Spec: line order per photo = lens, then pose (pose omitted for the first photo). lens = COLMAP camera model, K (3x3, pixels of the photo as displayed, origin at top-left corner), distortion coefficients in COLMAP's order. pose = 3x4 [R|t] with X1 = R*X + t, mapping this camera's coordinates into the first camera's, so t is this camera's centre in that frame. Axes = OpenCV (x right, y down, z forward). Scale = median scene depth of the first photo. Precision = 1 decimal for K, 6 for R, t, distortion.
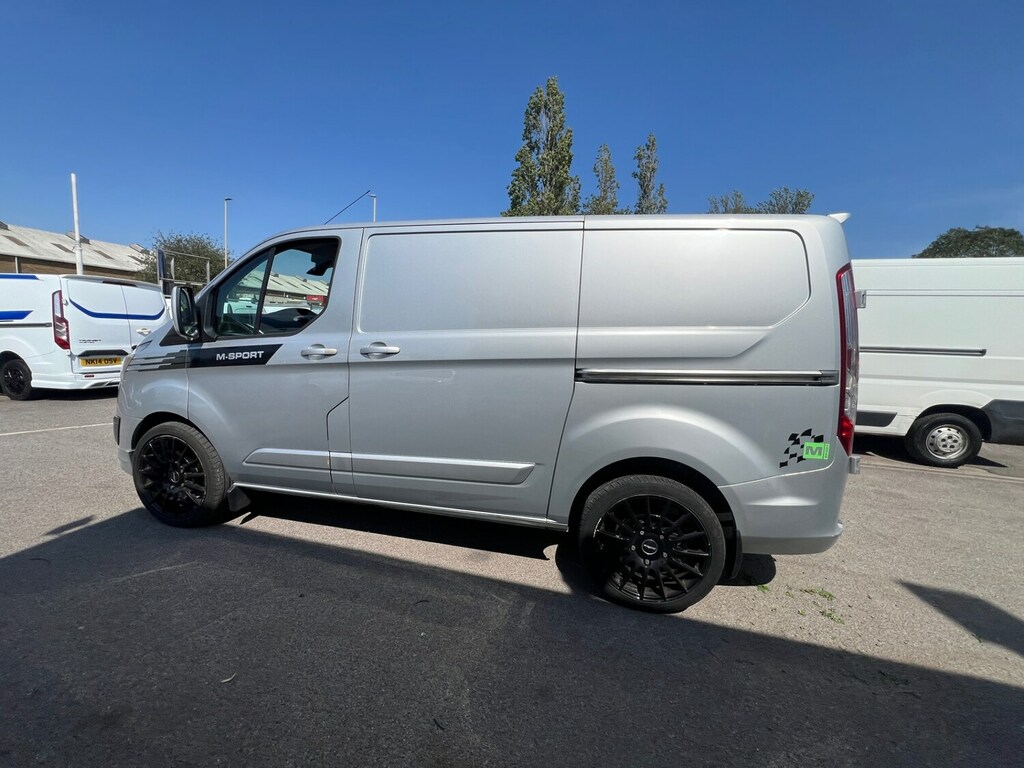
lens RADIAL K [[414.6, 0, 511.1], [0, 414.6, 380.0], [0, 0, 1]] dist [0.000427, -0.000927]
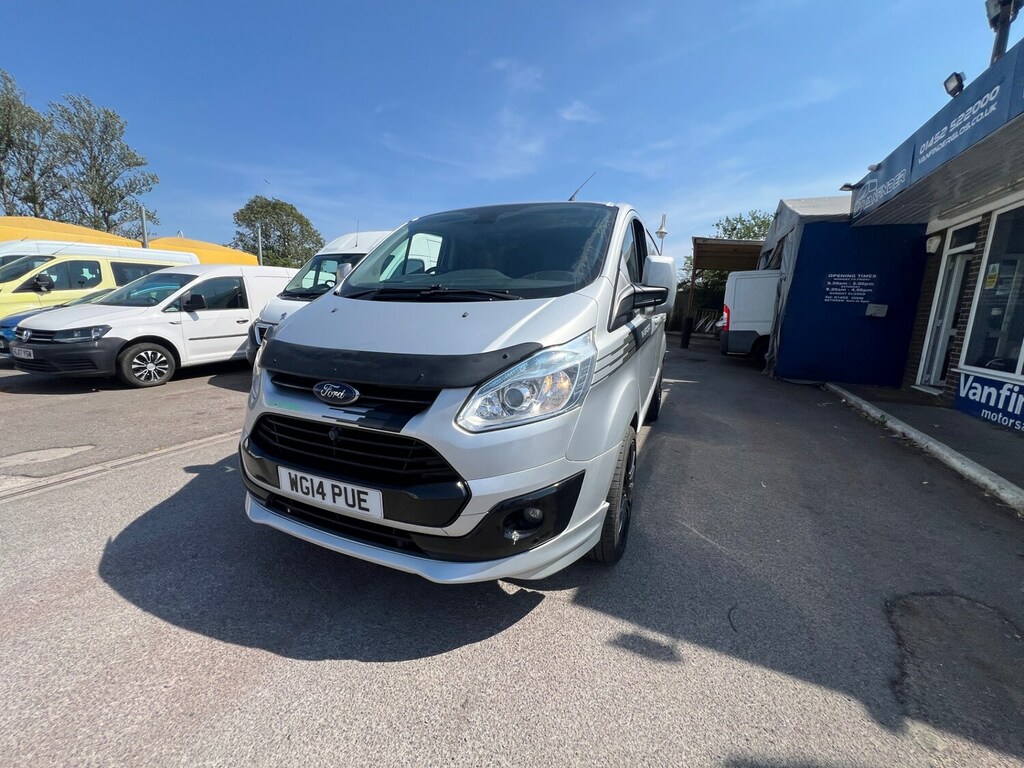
lens RADIAL K [[414.6, 0, 511.1], [0, 414.6, 380.0], [0, 0, 1]] dist [0.000427, -0.000927]
pose [[0.170895, -0.214470, 0.961664, -1.736545], [0.094506, 0.975090, 0.200670, -0.176443], [-0.980746, 0.056589, 0.186907, 1.157226]]
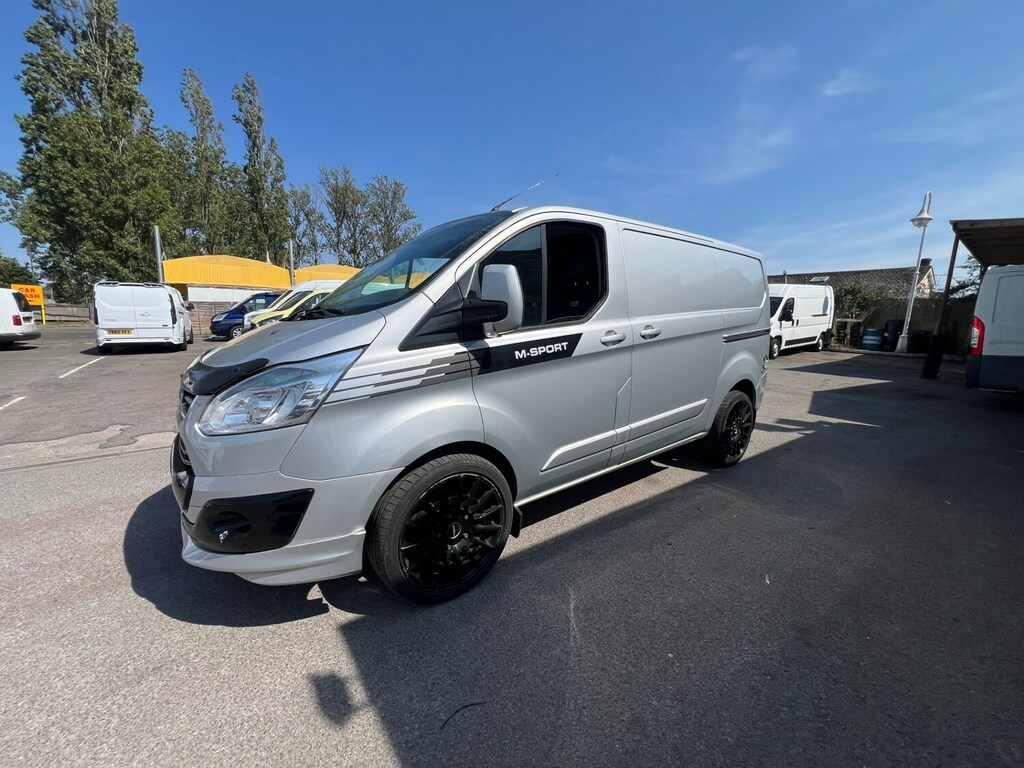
lens RADIAL K [[414.6, 0, 511.1], [0, 414.6, 380.0], [0, 0, 1]] dist [0.000427, -0.000927]
pose [[0.624329, -0.153940, 0.765843, -1.388911], [0.105023, 0.988031, 0.112985, -0.103696], [-0.774069, 0.009891, 0.633024, 0.515986]]
